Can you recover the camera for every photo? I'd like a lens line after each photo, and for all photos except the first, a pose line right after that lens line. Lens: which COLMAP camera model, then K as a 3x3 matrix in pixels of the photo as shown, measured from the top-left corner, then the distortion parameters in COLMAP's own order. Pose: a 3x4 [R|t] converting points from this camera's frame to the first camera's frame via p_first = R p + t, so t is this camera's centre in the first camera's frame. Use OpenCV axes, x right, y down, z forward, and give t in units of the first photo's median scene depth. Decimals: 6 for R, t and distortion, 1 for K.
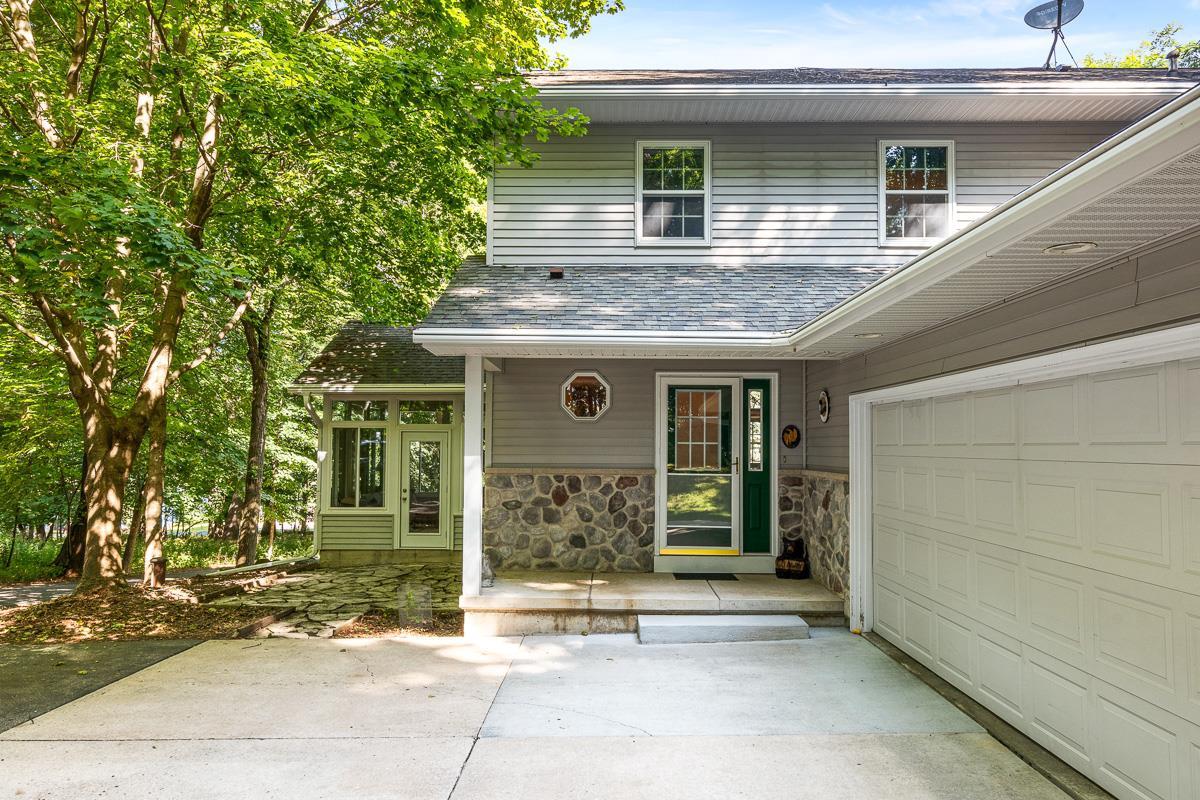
lens RADIAL K [[986.5, 0, 600.1], [0, 986.5, 362.2], [0, 0, 1]] dist [0.002547, 0.001836]
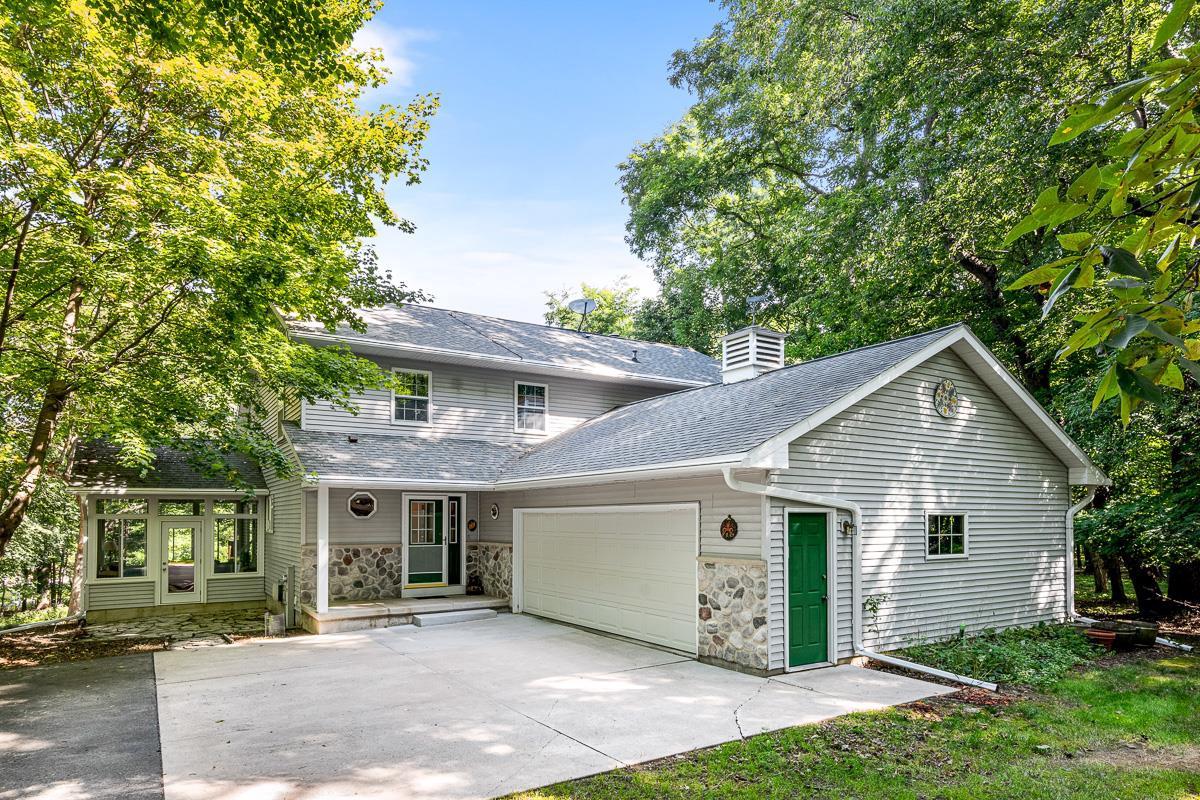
lens RADIAL K [[697.2, 0, 596.2], [0, 697.2, 396.1], [0, 0, 1]] dist [0.000446, 0.000073]
pose [[0.884747, 0.066835, 0.461254, -0.259890], [-0.023947, 0.994876, -0.098222, -0.054656], [-0.465456, 0.075856, 0.881815, -0.405784]]
